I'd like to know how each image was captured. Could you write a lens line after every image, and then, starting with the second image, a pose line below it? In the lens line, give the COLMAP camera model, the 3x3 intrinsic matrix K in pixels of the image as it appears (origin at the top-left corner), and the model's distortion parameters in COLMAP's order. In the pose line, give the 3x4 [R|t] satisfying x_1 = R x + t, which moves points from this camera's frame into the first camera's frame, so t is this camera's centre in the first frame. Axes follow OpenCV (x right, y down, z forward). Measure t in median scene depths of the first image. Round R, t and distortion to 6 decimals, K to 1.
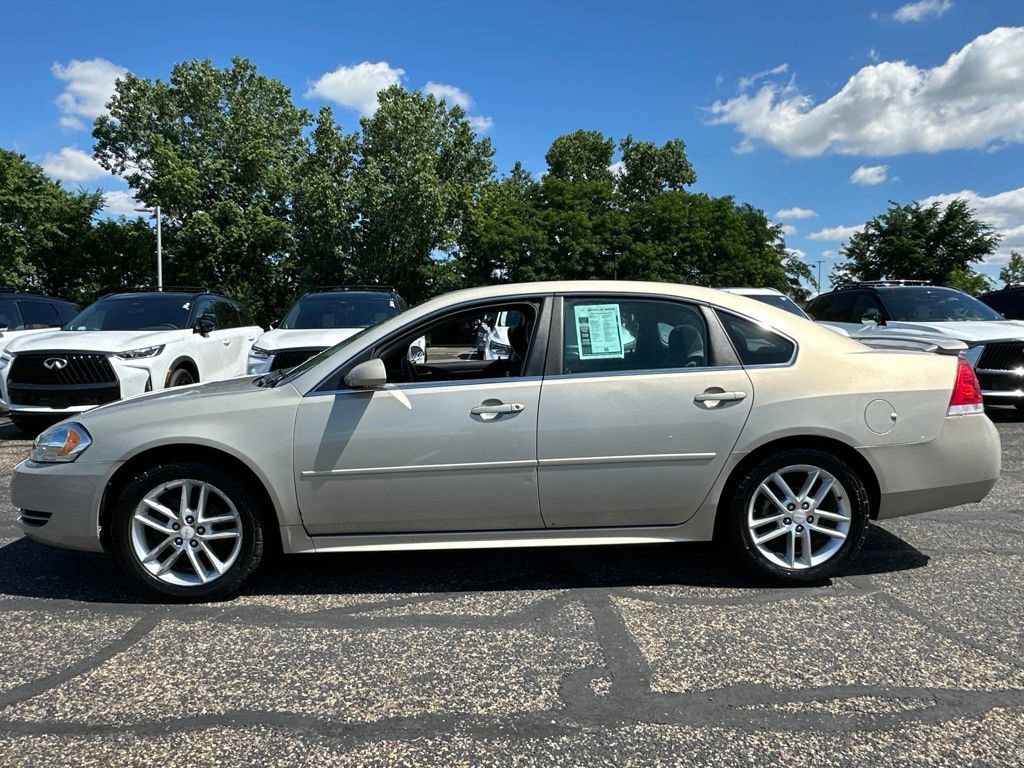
lens RADIAL K [[724.5, 0, 512.7], [0, 724.5, 383.5], [0, 0, 1]] dist [-0.004905, 0.003502]
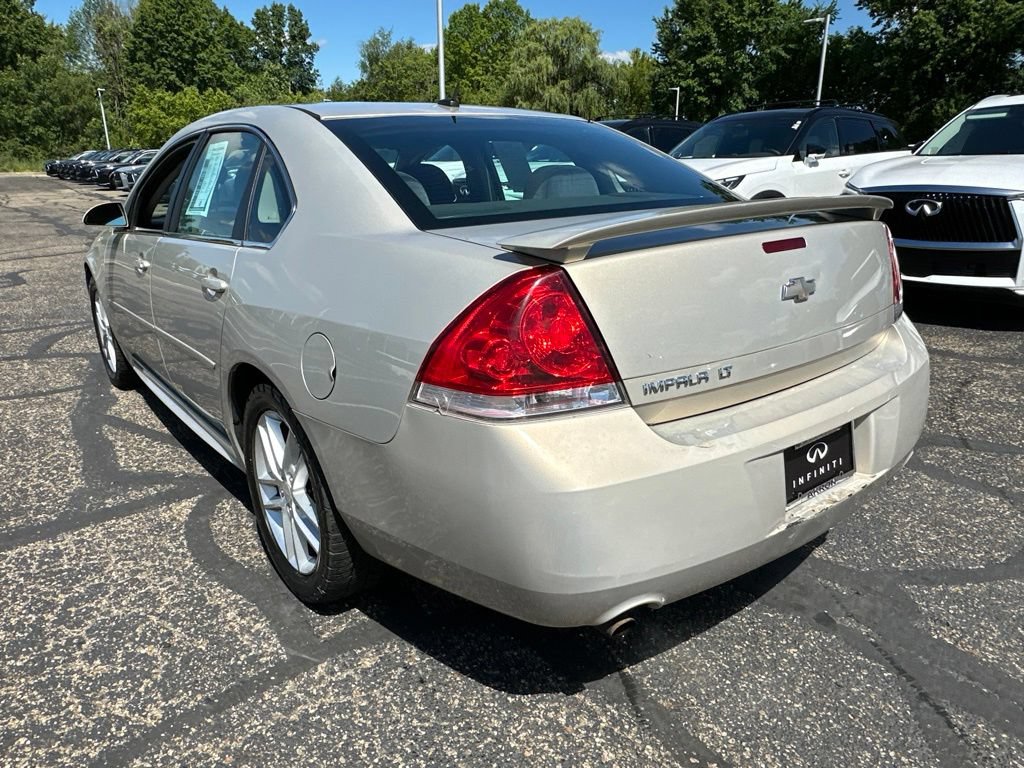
lens RADIAL K [[724.5, 0, 511.1], [0, 724.5, 383.3], [0, 0, 1]] dist [-0.004905, 0.003502]
pose [[0.575902, 0.243769, -0.780329, 0.071559], [-0.054831, 0.963877, 0.260642, -0.006003], [0.815678, -0.107318, 0.568465, 0.059467]]
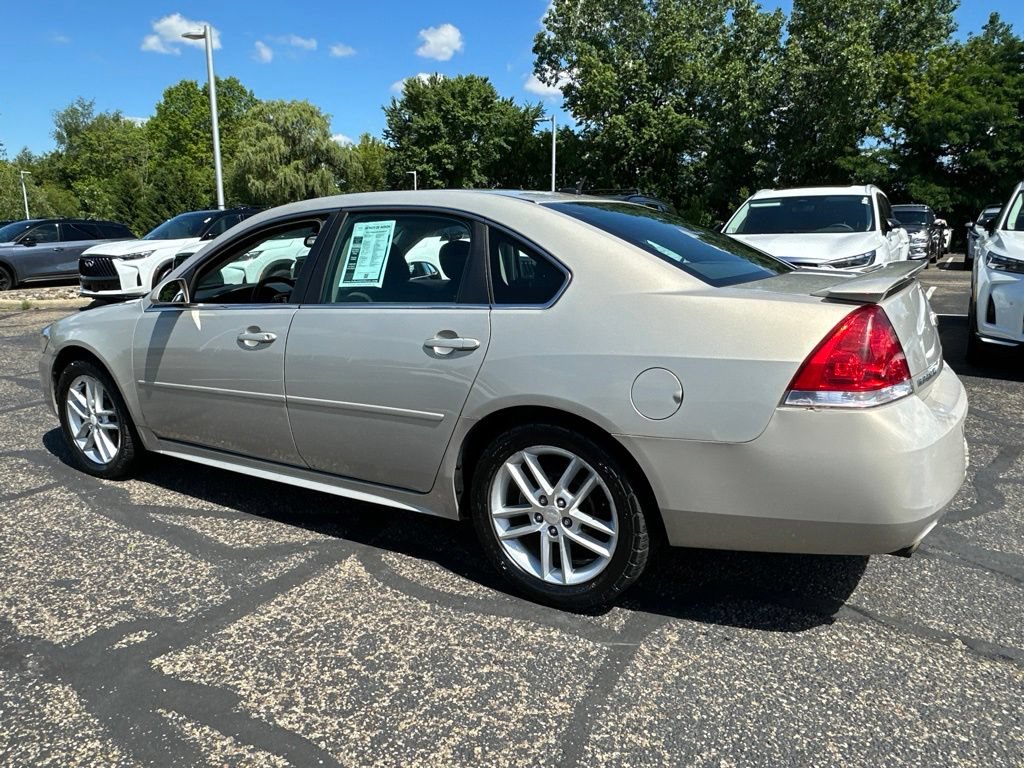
lens RADIAL K [[724.5, 0, 511.9], [0, 724.5, 383.2], [0, 0, 1]] dist [-0.004905, 0.003502]
pose [[0.830006, 0.112266, -0.546339, 0.054748], [-0.038404, 0.988712, 0.144825, -0.003852], [0.556431, -0.099225, 0.824948, 0.028363]]
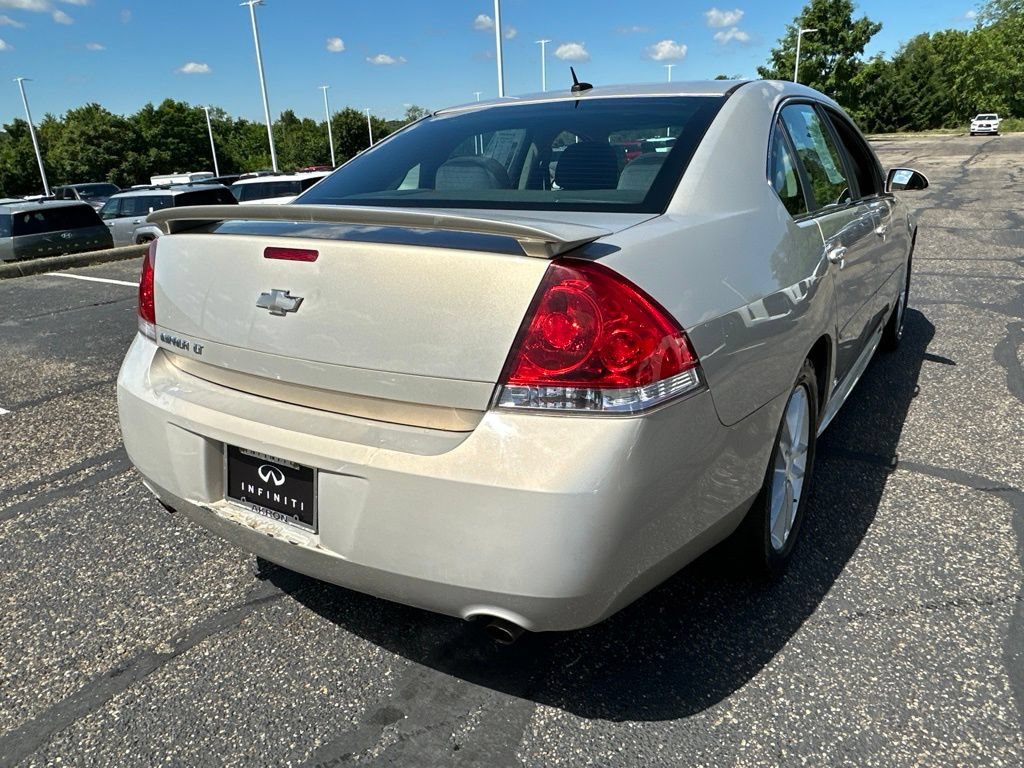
lens RADIAL K [[724.5, 0, 513.6], [0, 724.5, 383.3], [0, 0, 1]] dist [-0.004905, 0.003502]
pose [[-0.576130, 0.283823, -0.766498, 0.071464], [-0.031248, 0.929441, 0.367646, -0.011187], [0.816761, 0.235763, -0.526610, 0.119314]]
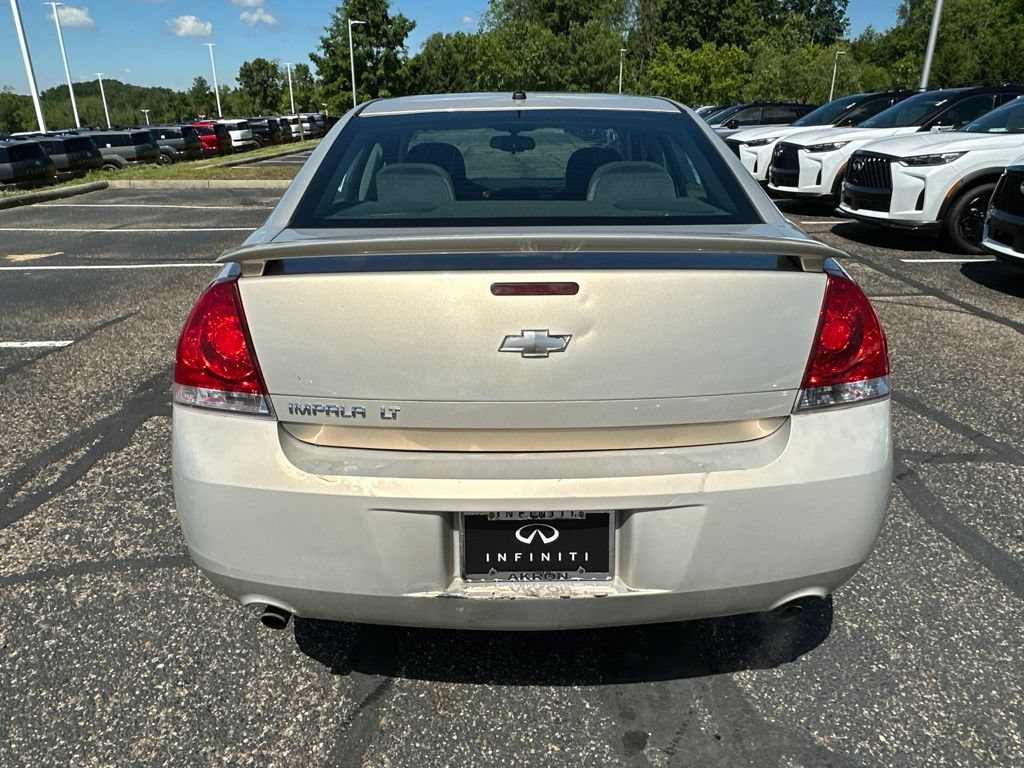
lens RADIAL K [[724.5, 0, 510.1], [0, 724.5, 382.1], [0, 0, 1]] dist [-0.004905, 0.003502]
pose [[-0.035795, 0.351571, -0.935477, 0.079821], [-0.077525, 0.932279, 0.353336, -0.011068], [0.996348, 0.085170, -0.006115, 0.091004]]
